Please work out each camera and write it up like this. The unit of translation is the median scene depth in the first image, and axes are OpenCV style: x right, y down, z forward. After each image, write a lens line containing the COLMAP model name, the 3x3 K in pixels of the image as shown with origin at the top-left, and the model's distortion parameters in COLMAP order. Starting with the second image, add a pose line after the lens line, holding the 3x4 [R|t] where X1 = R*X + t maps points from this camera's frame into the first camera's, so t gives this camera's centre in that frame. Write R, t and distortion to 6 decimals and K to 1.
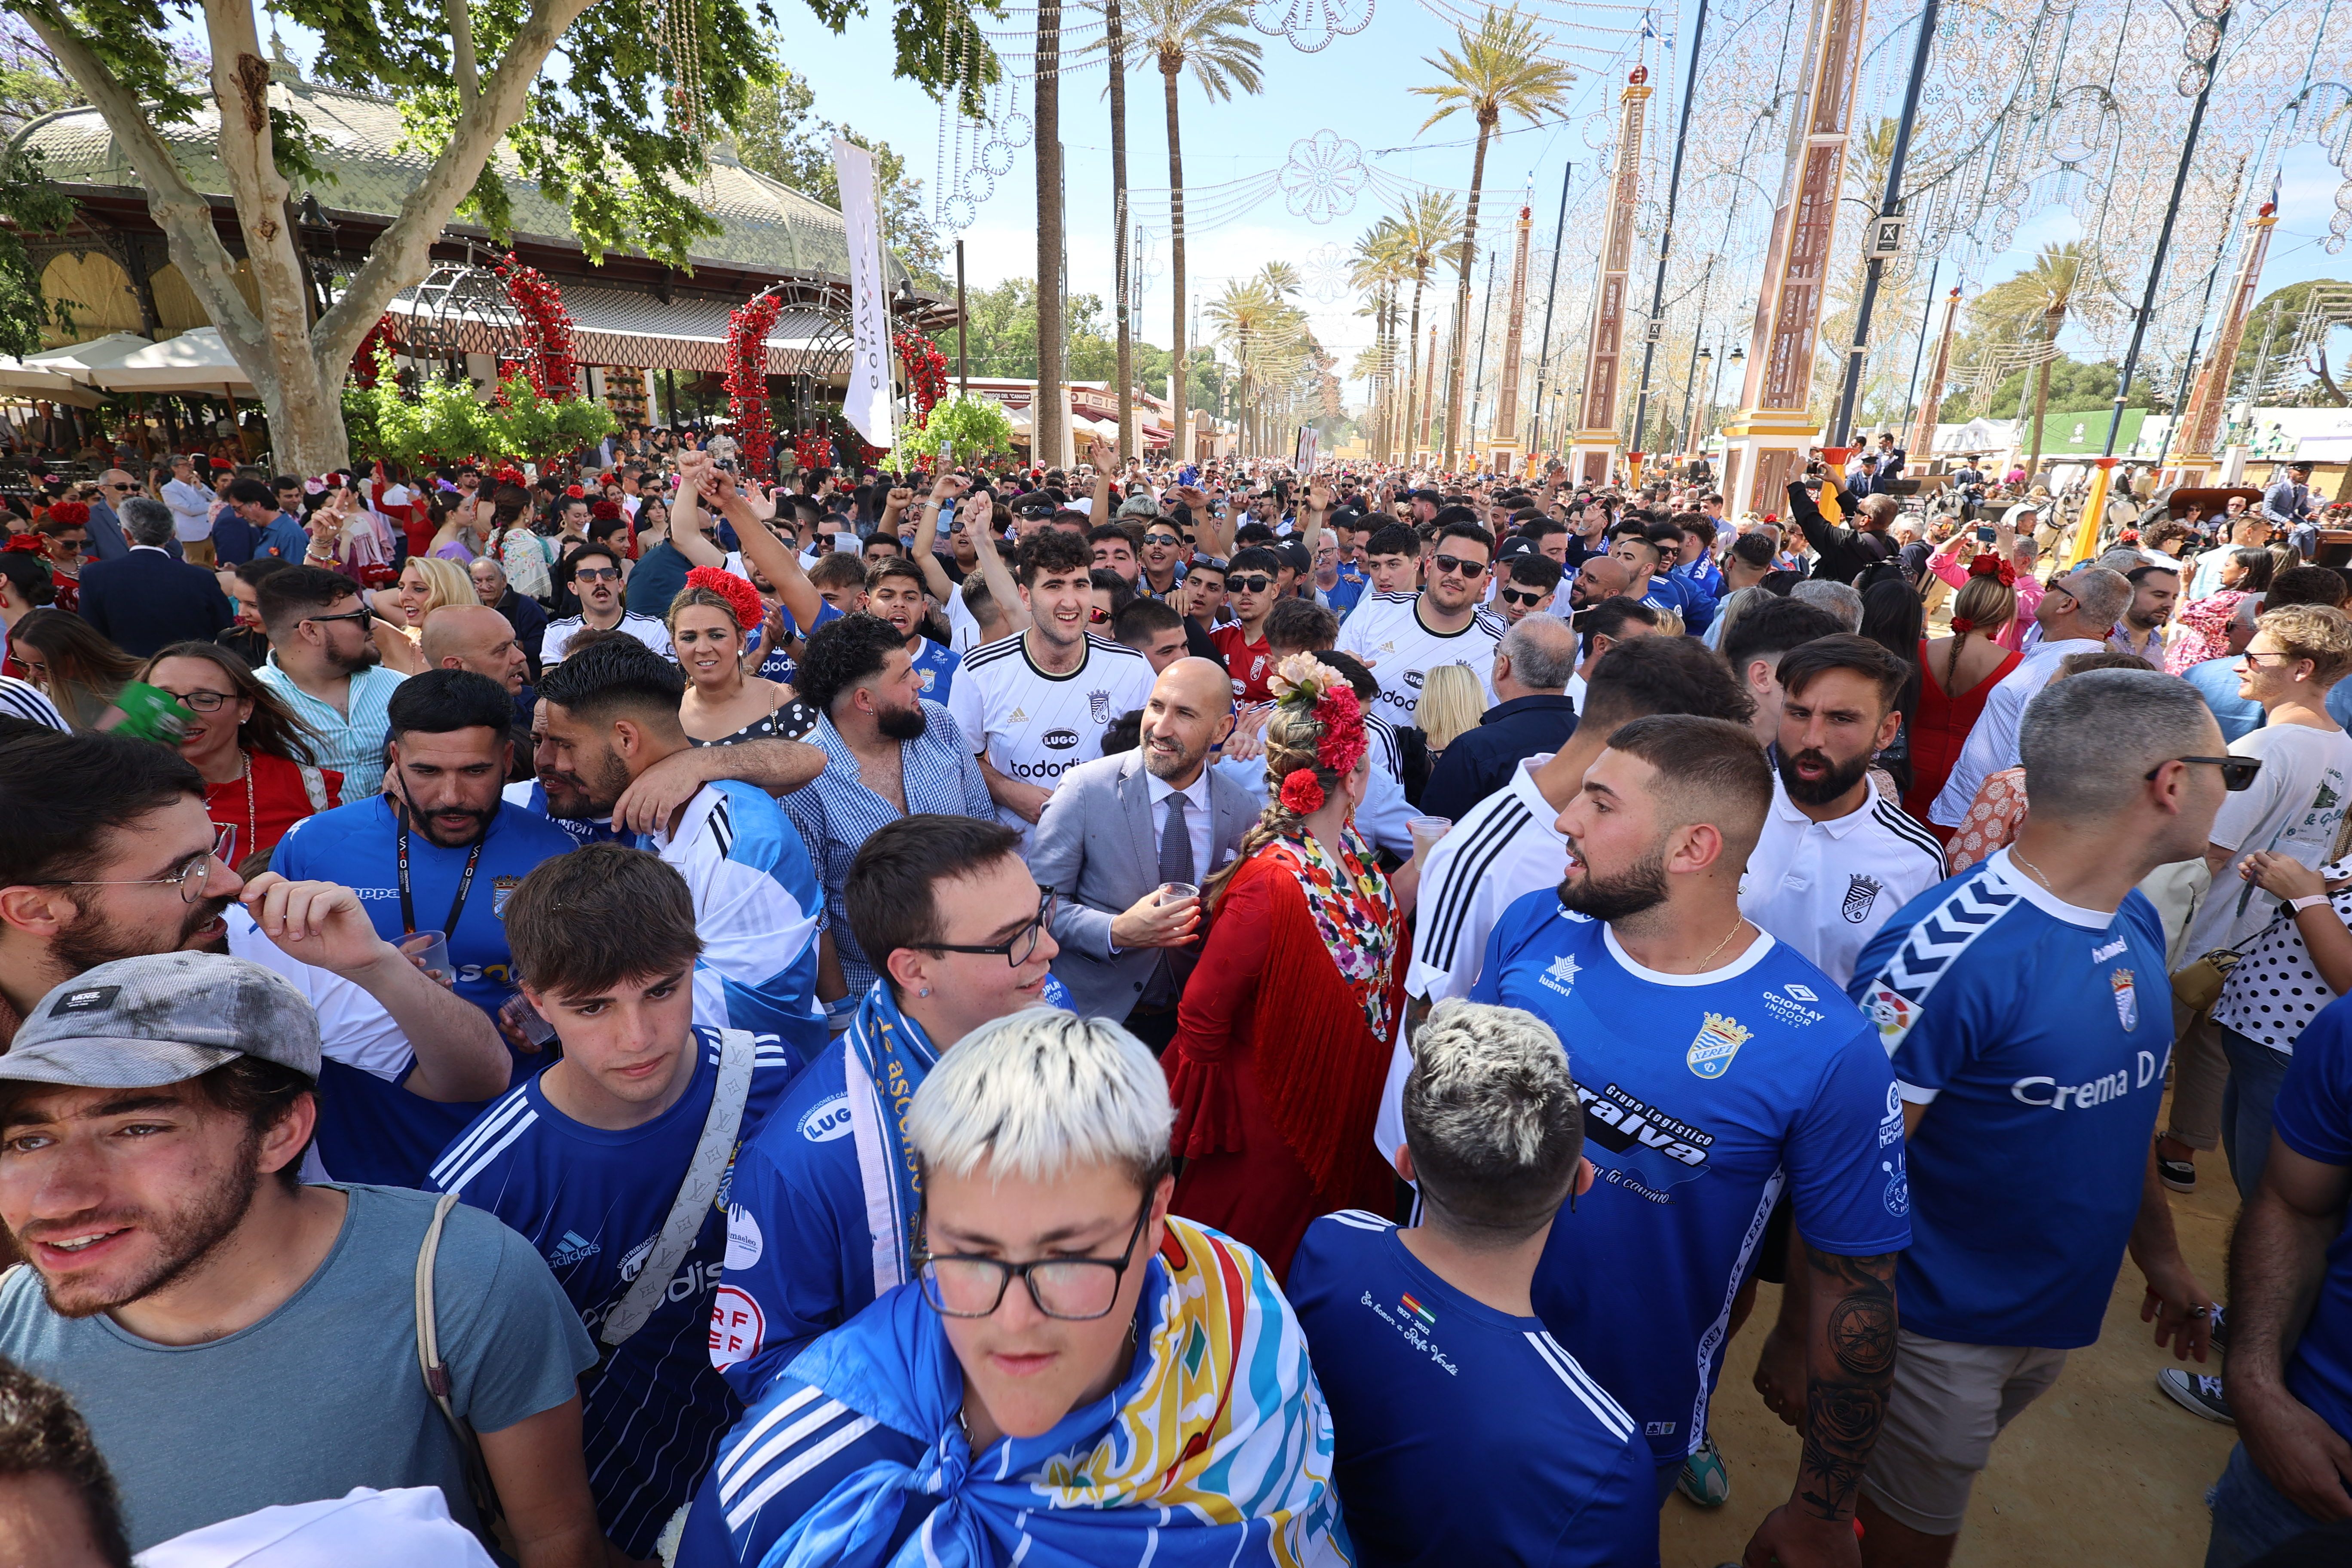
lens RADIAL K [[1088.3, 0, 1176.0], [0, 1088.3, 784.0], [0, 0, 1]] dist [-0.000675, 0.001221]
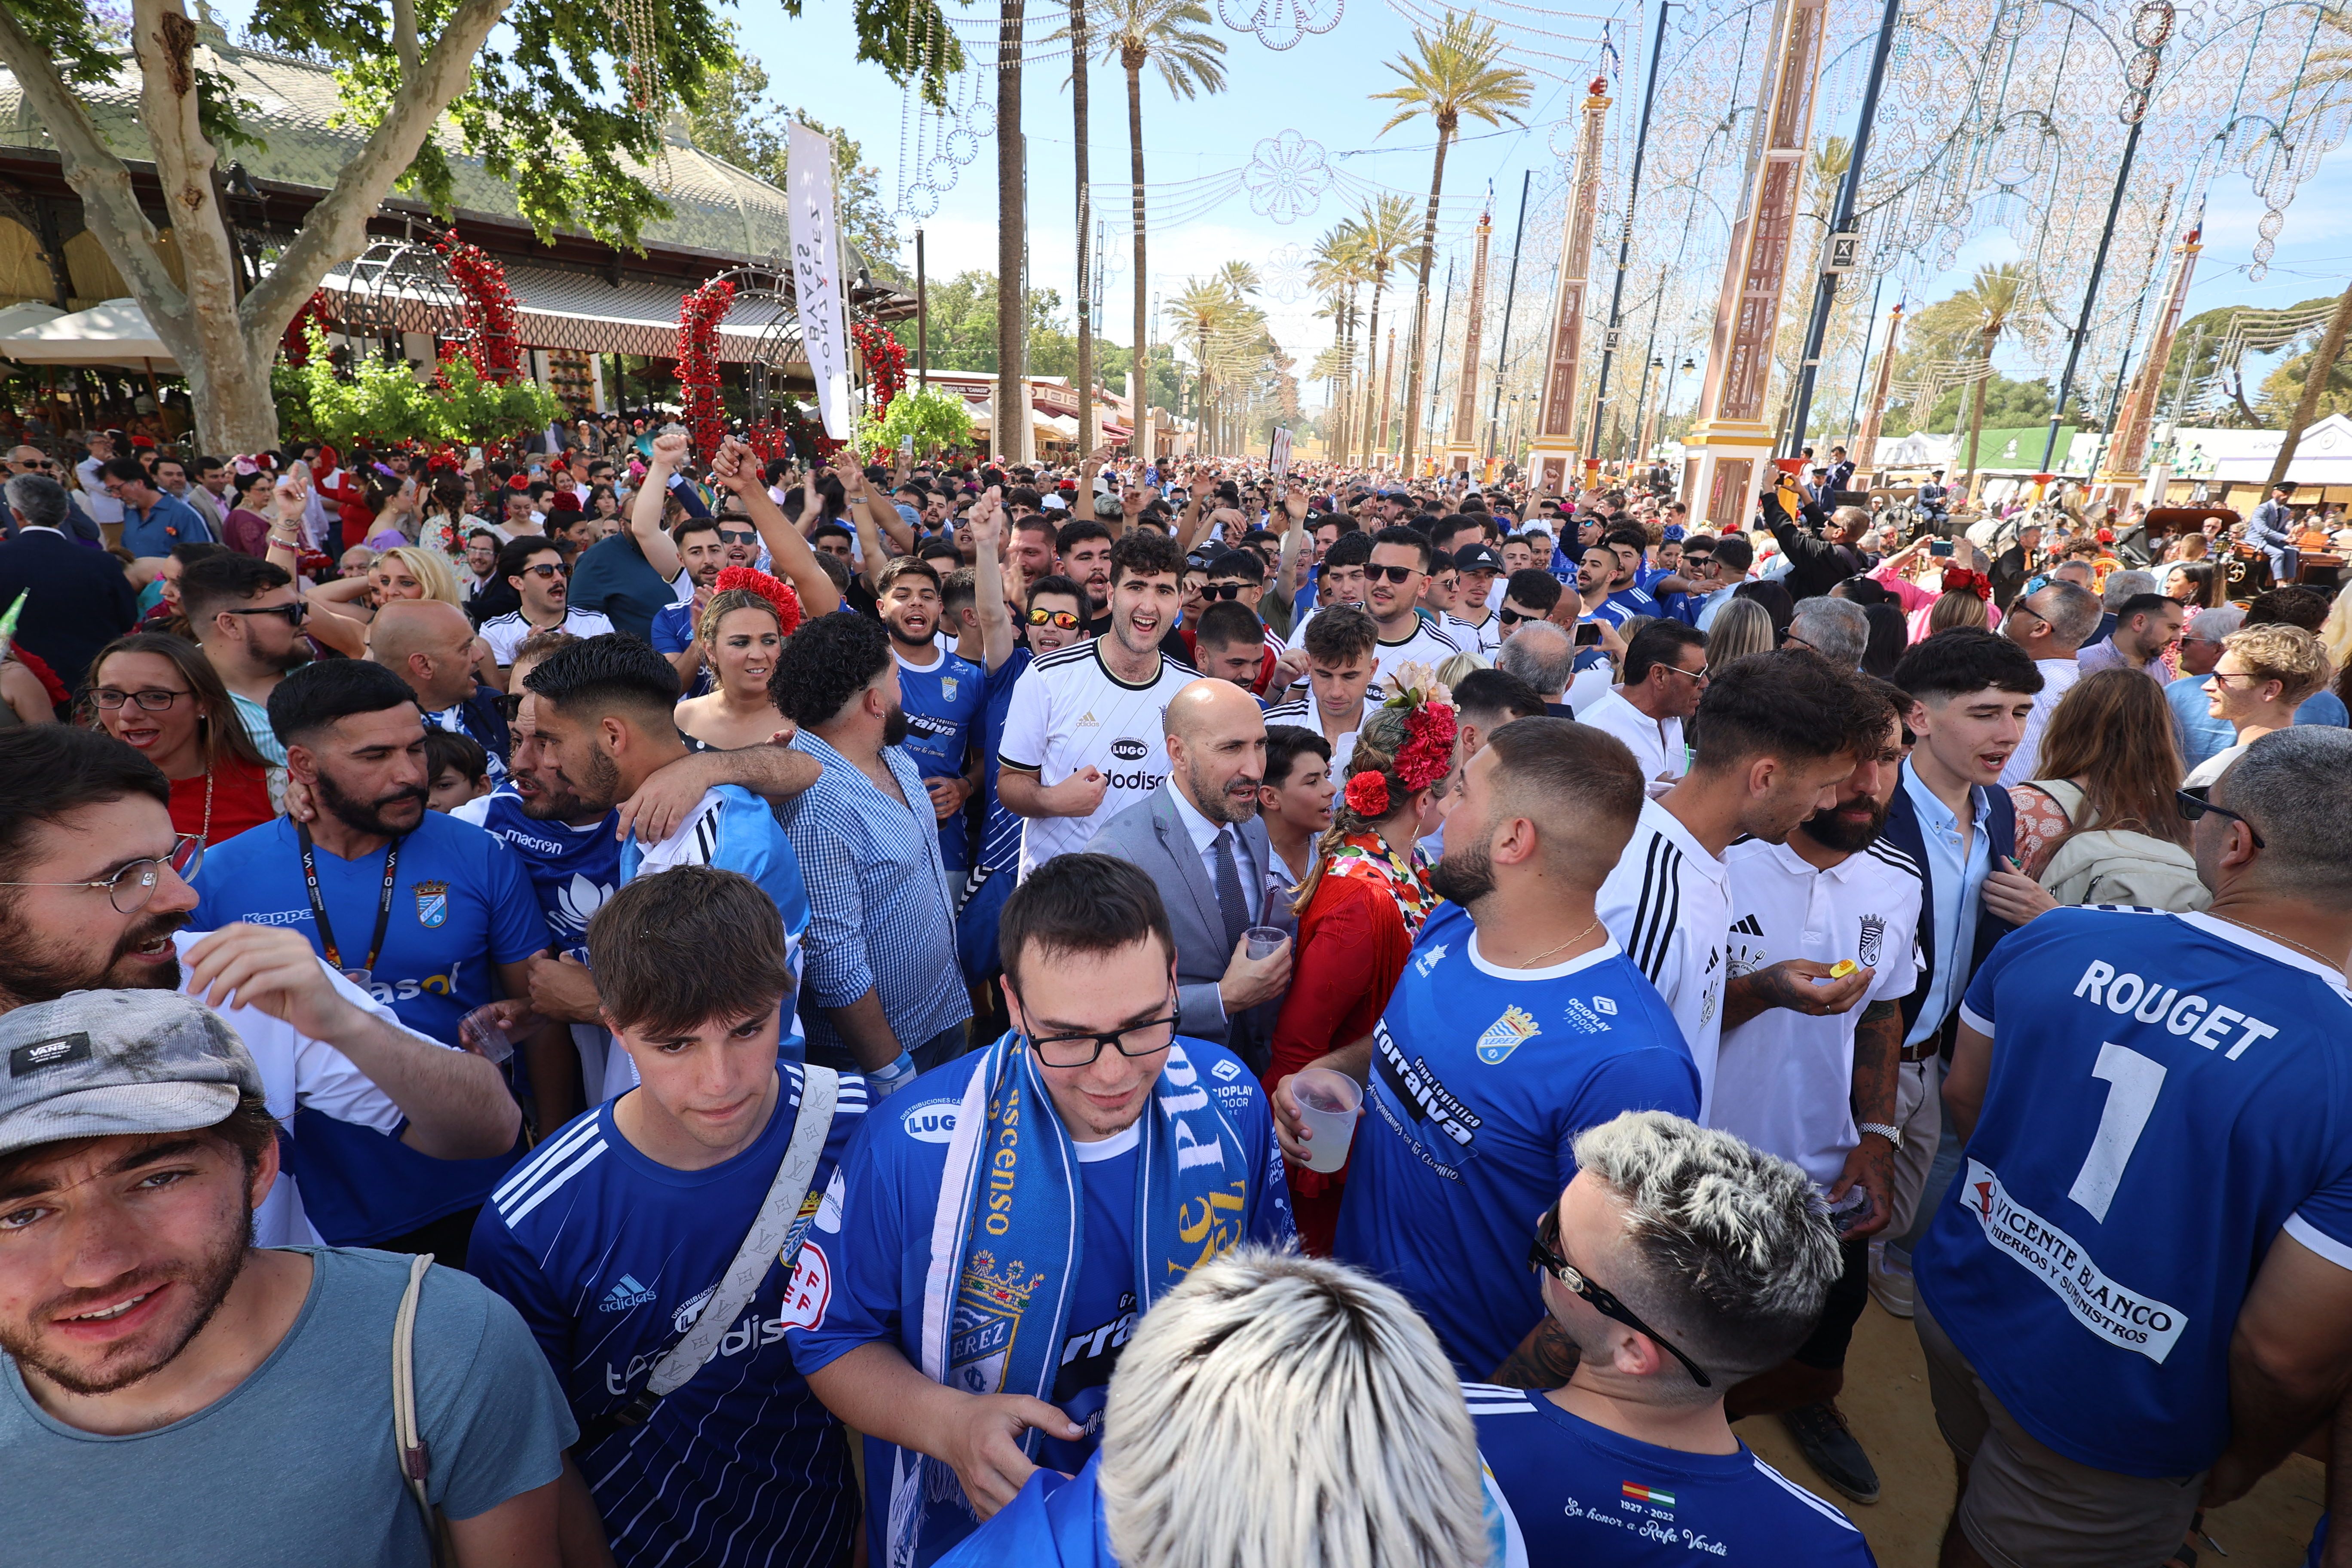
lens RADIAL K [[1091.0, 0, 1176.0], [0, 1091.0, 787.0], [0, 0, 1]] dist [-0.001110, 0.001300]
pose [[0.999108, 0.007355, 0.041589, -0.004283], [-0.007499, 0.999966, 0.003290, -0.000490], [-0.041563, -0.003599, 0.999129, 0.002044]]
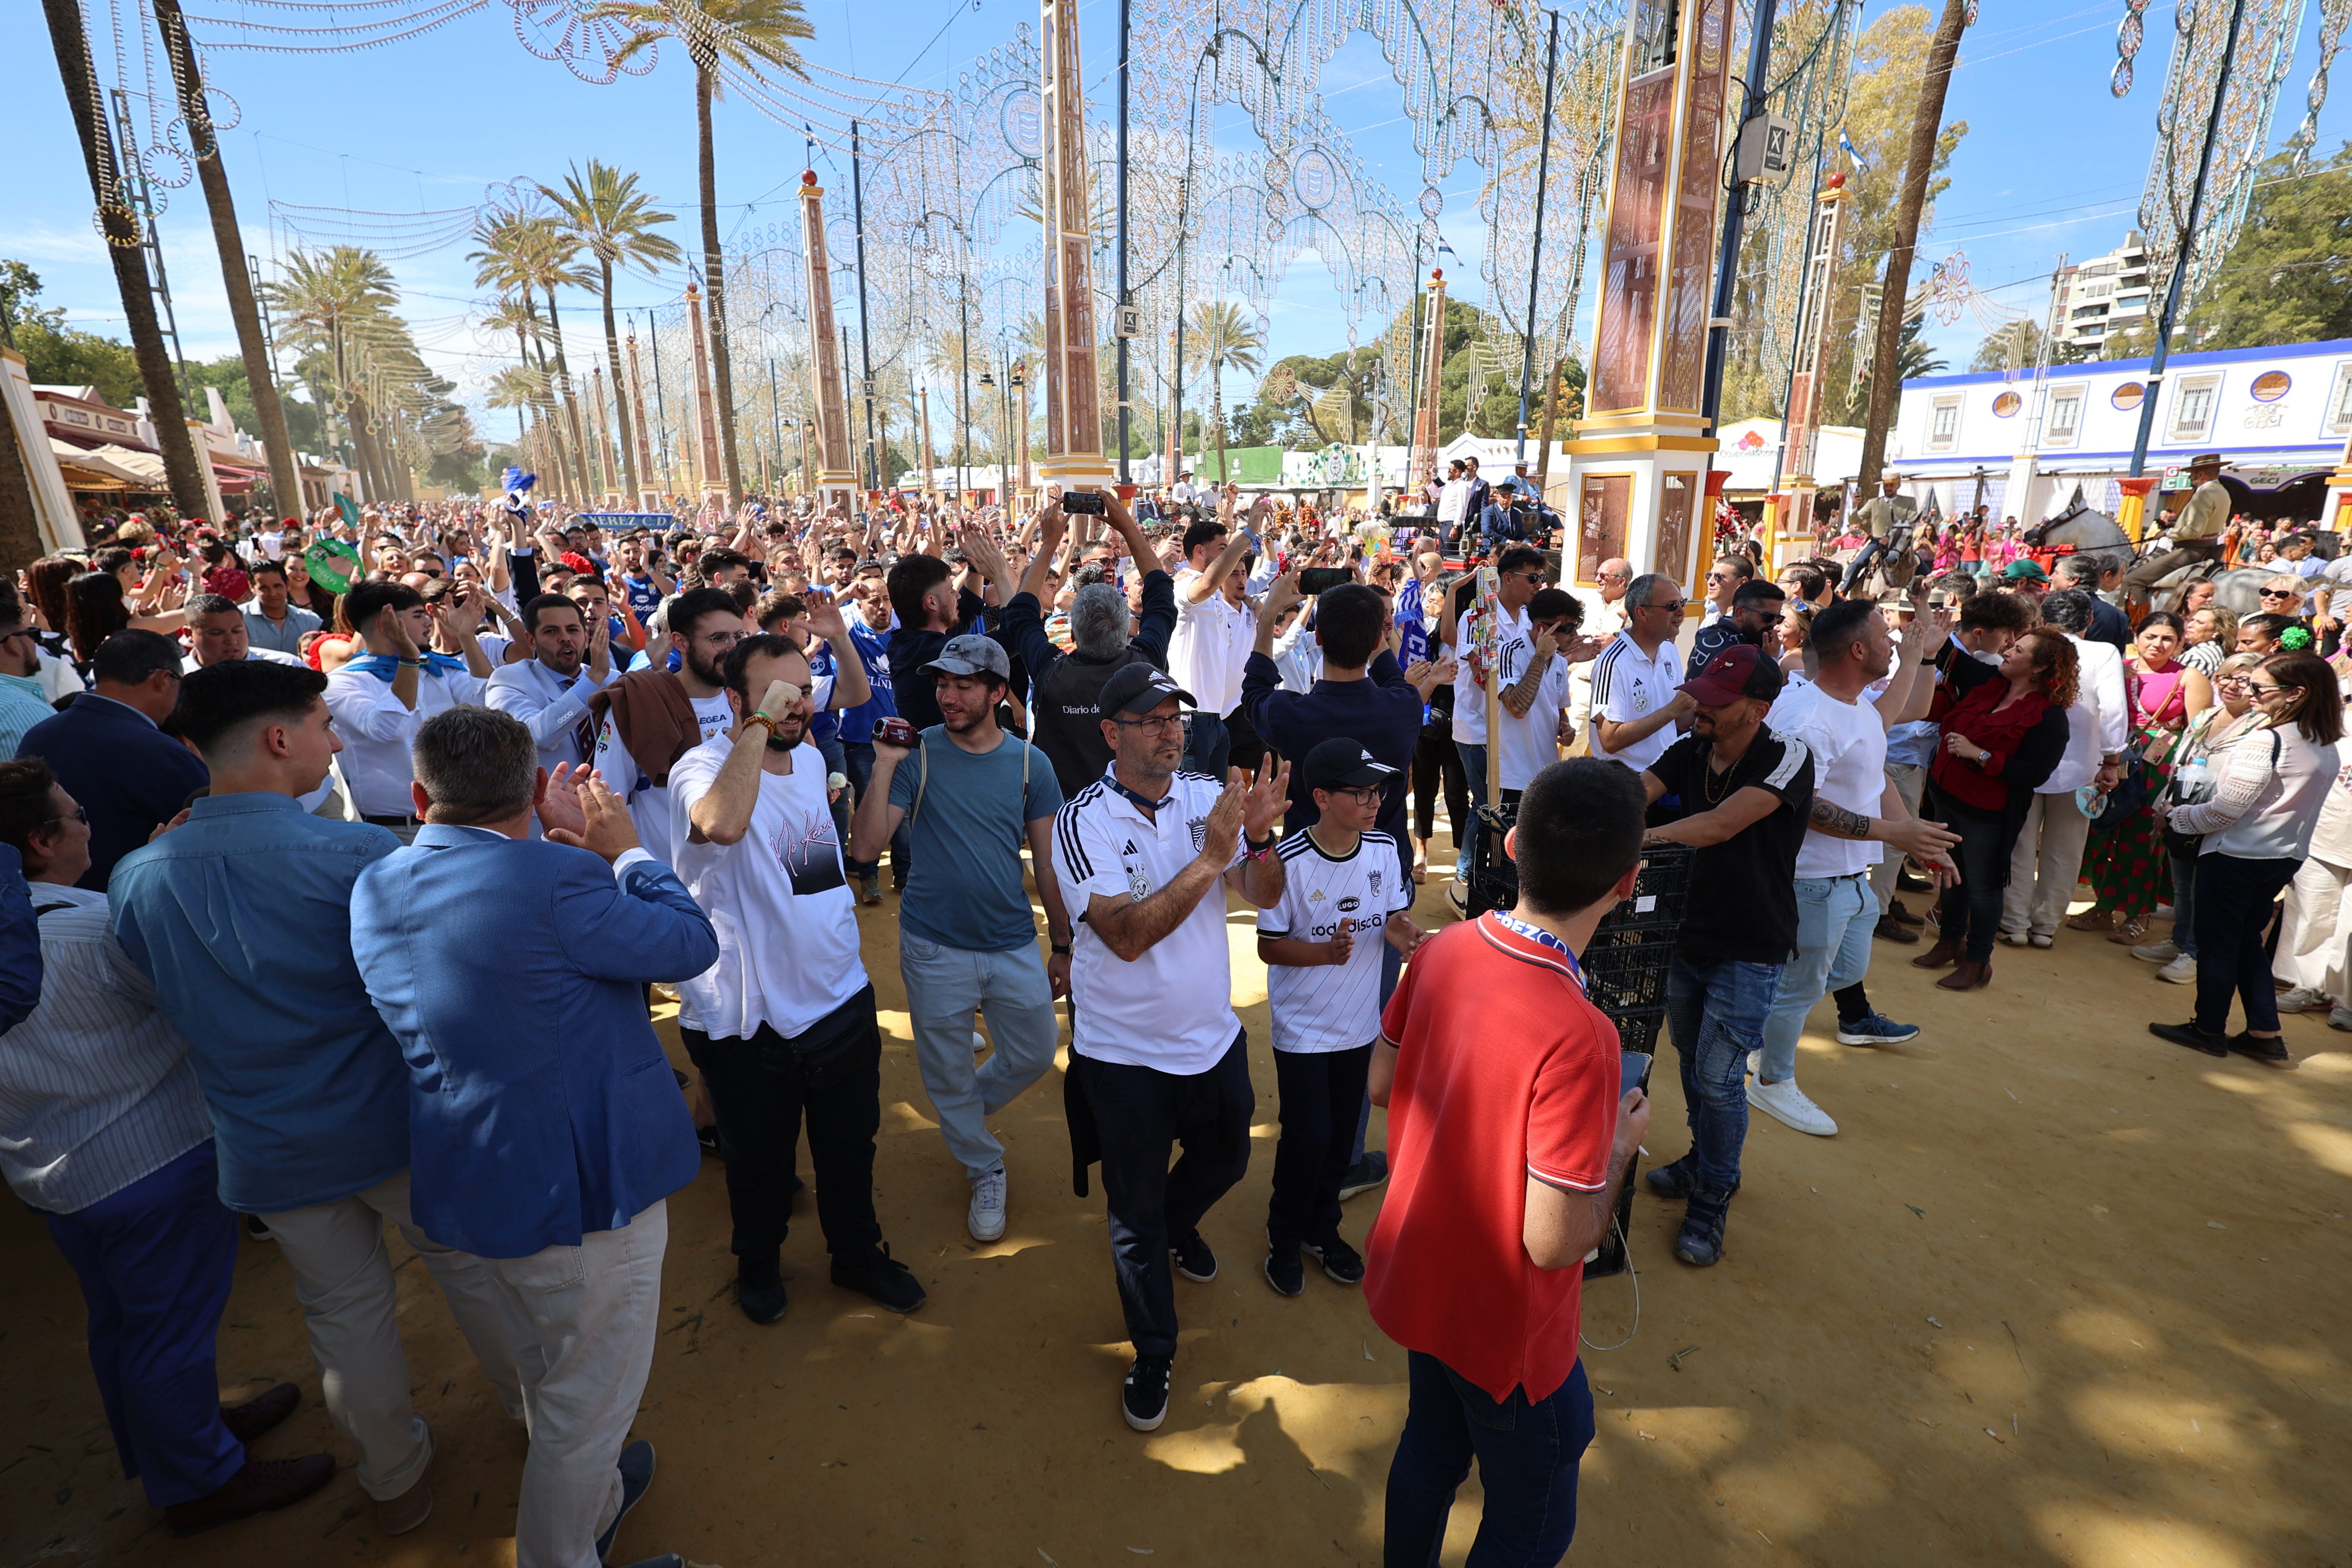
lens RADIAL K [[1095.5, 0, 1173.0], [0, 1095.5, 786.3], [0, 0, 1]] dist [0.001204, -0.000421]
pose [[0.766300, -0.182031, 0.616157, -0.050856], [0.201207, 0.978775, 0.038923, -0.122878], [-0.610164, 0.094149, 0.786661, 0.401156]]
